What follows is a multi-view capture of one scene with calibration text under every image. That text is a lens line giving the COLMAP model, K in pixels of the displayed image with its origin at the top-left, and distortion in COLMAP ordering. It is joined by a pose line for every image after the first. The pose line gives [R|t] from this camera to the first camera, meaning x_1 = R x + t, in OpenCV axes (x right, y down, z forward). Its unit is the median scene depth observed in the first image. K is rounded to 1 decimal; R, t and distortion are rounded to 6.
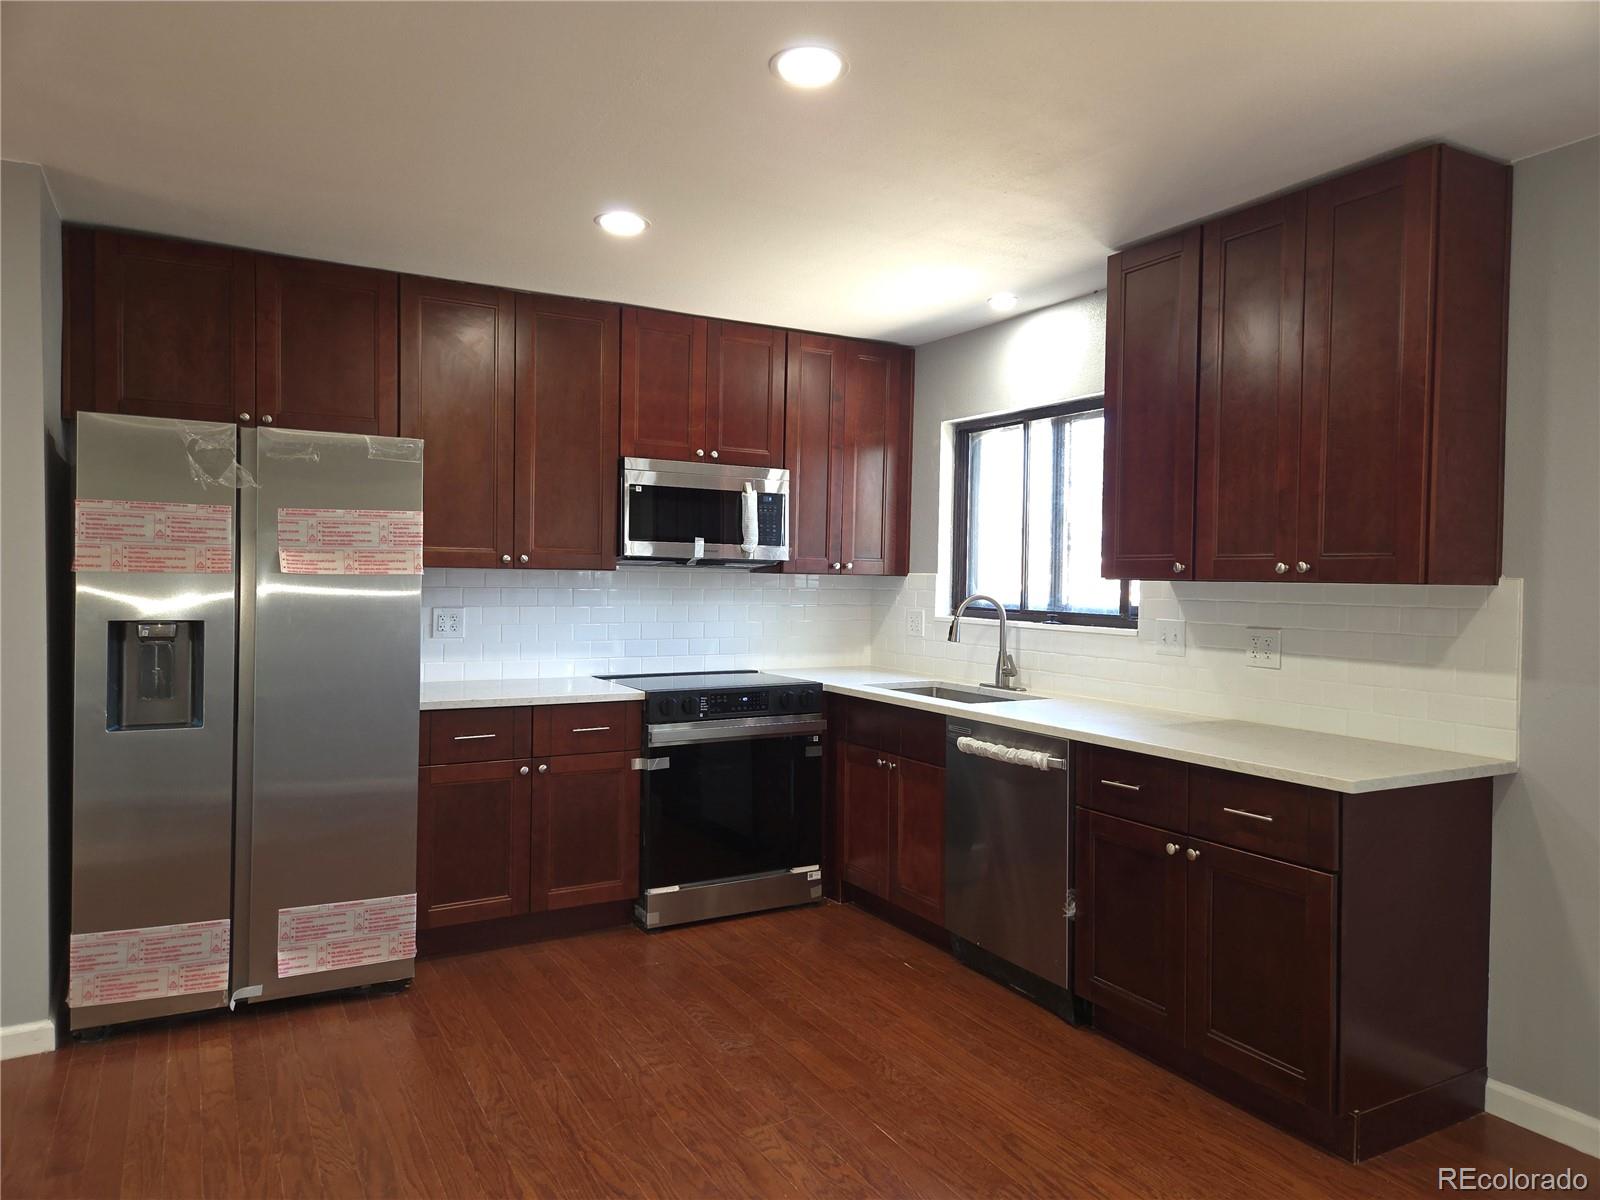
lens RADIAL K [[1068.0, 0, 794.2], [0, 1068.0, 593.8], [0, 0, 1]] dist [0.069008, -0.058828]
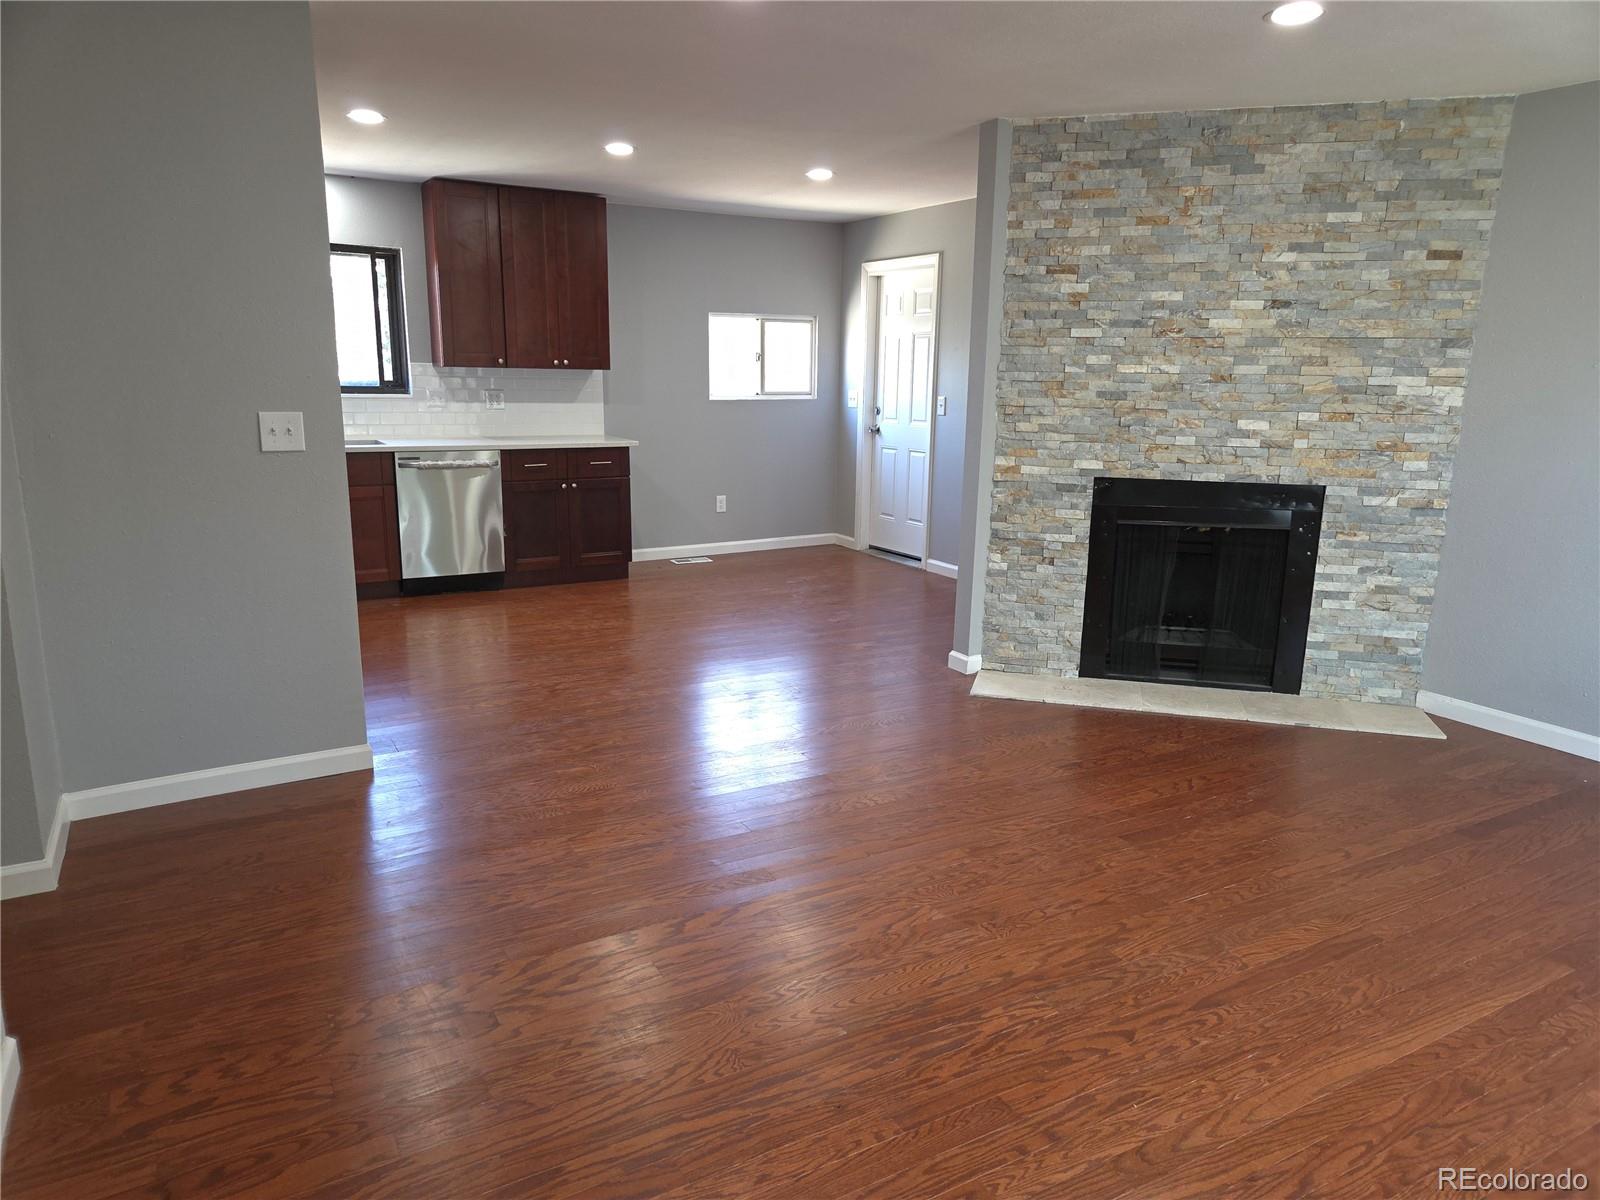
lens RADIAL K [[1068.0, 0, 802.1], [0, 1068.0, 601.5], [0, 0, 1]] dist [0.069008, -0.058828]
pose [[-0.019088, -0.229852, 0.973038, -1.600314], [-0.000093, 0.973216, 0.229892, -0.046037], [-0.999818, 0.004297, -0.018598, 0.418734]]
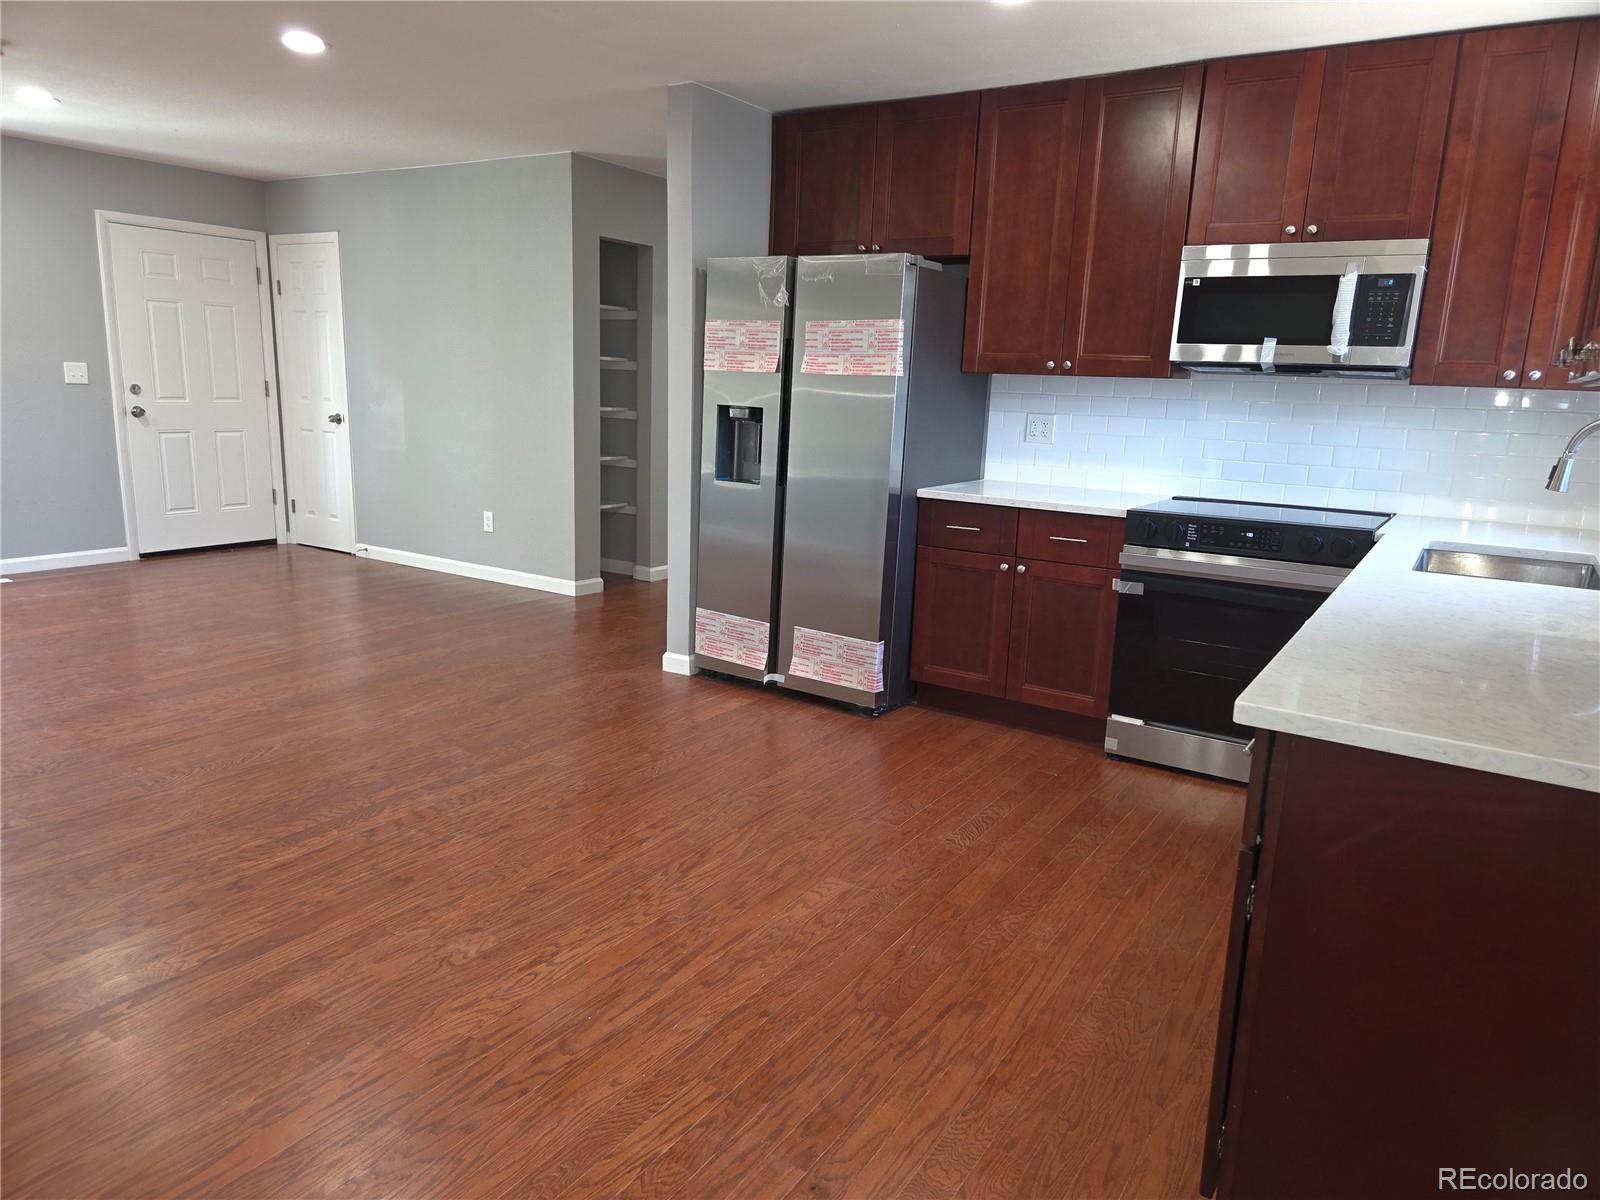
lens RADIAL K [[1068.0, 0, 799.6], [0, 1068.0, 597.8], [0, 0, 1]] dist [0.069008, -0.058828]
pose [[0.470121, 0.181568, -0.863724, 0.617519], [-0.045090, 0.982274, 0.181947, 0.011050], [0.881449, -0.046592, 0.469975, 0.343562]]
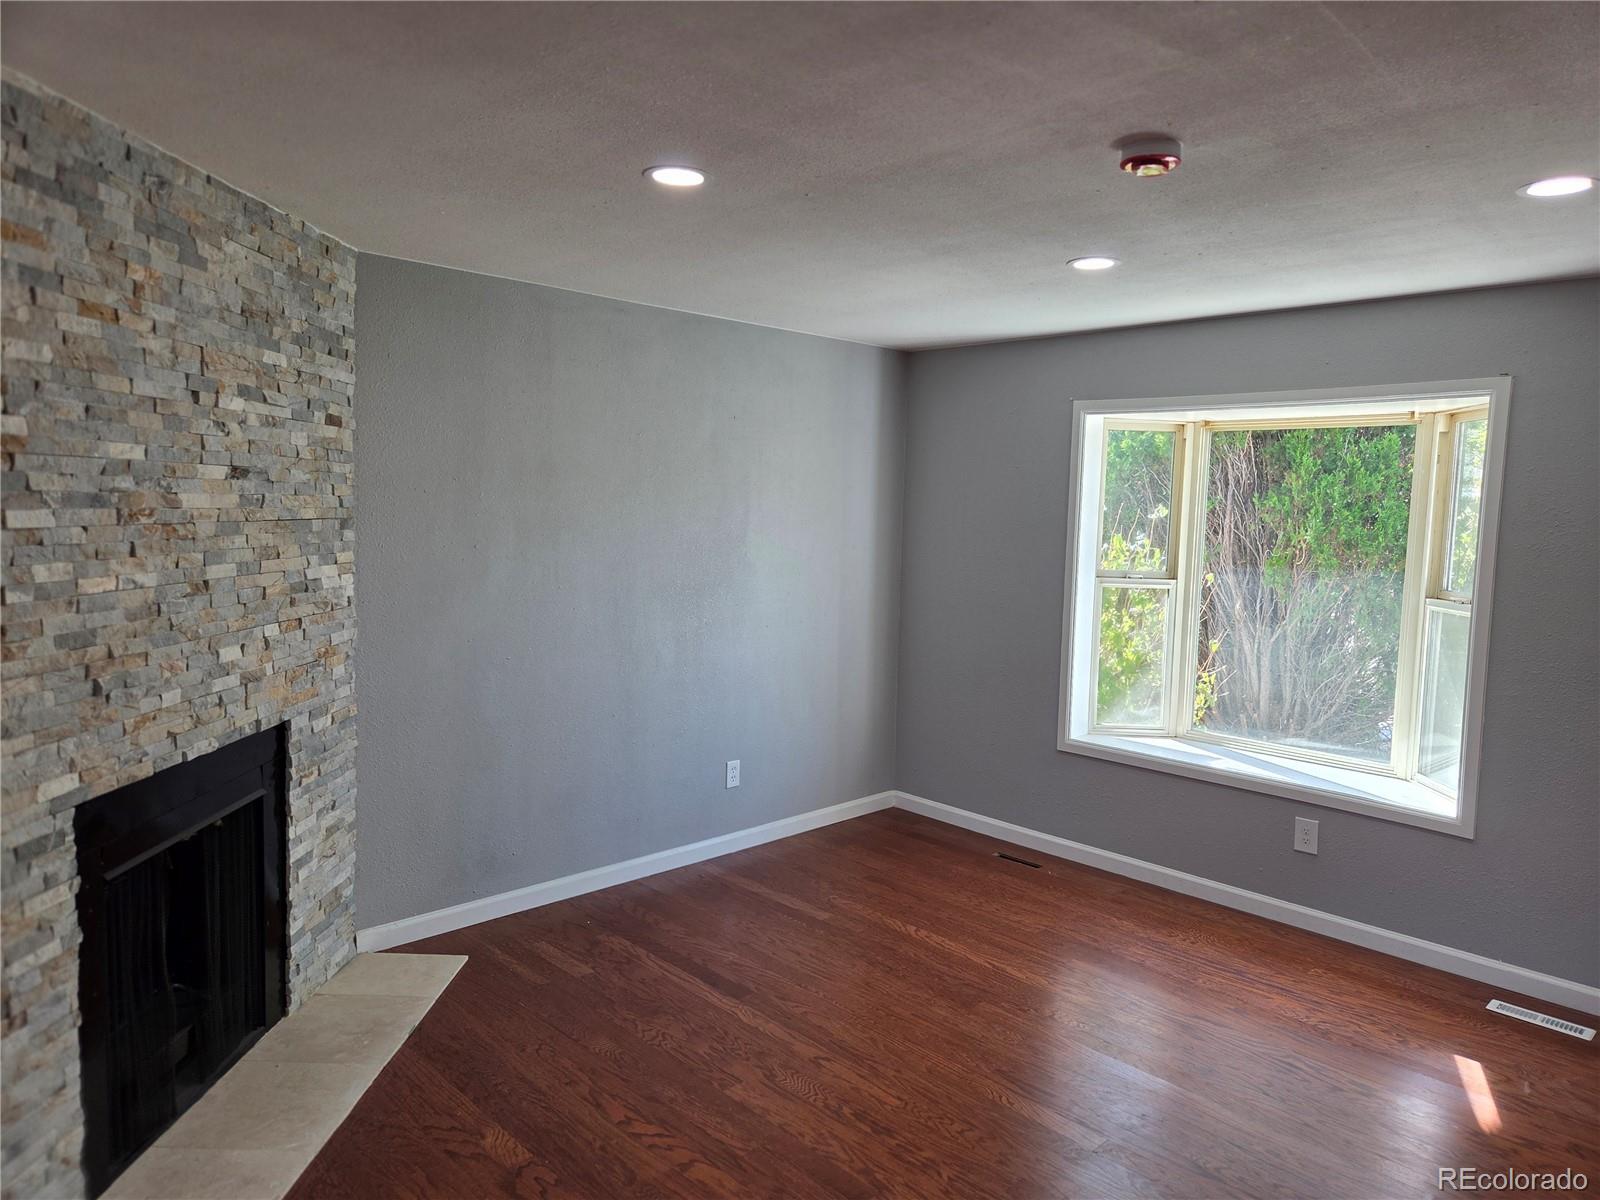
lens RADIAL K [[1068.0, 0, 809.6], [0, 1068.0, 591.6], [0, 0, 1]] dist [0.069008, -0.058828]
pose [[-0.963695, -0.018360, -0.266374, -0.521890], [-0.045925, 0.994163, 0.097624, -0.102826], [0.263027, 0.106312, -0.958913, 0.759869]]
